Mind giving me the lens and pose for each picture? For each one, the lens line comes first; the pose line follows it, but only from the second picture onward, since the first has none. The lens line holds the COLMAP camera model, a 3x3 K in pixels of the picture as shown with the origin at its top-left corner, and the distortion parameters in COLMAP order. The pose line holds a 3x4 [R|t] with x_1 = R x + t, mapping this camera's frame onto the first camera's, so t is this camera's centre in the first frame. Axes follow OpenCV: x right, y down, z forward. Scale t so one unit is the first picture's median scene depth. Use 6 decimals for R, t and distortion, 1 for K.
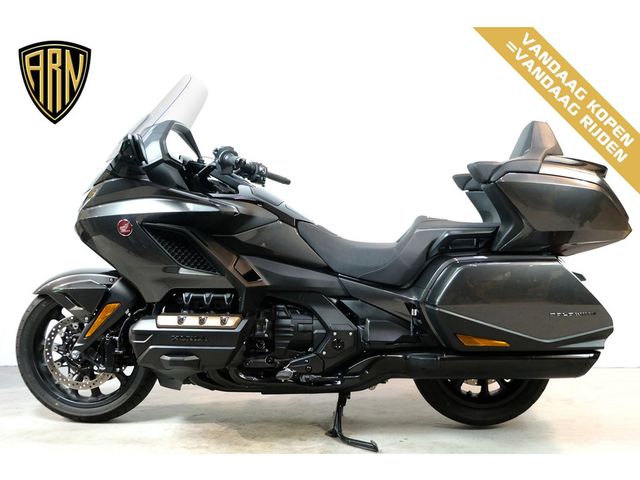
lens RADIAL K [[739.2, 0, 320.0], [0, 739.2, 240.0], [0, 0, 1]] dist [0.000927, -0.002753]
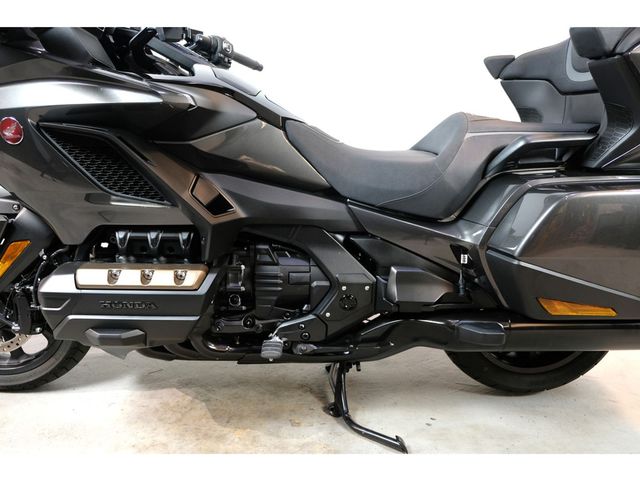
lens RADIAL K [[570.3, 0, 303.2], [0, 570.3, 266.5], [0, 0, 1]] dist [-0.030212, 0.000870]
pose [[0.997395, -0.015244, 0.070501, -0.054356], [-0.000620, 0.975563, 0.219721, -0.009428], [-0.072128, -0.219192, 0.973012, 0.484389]]
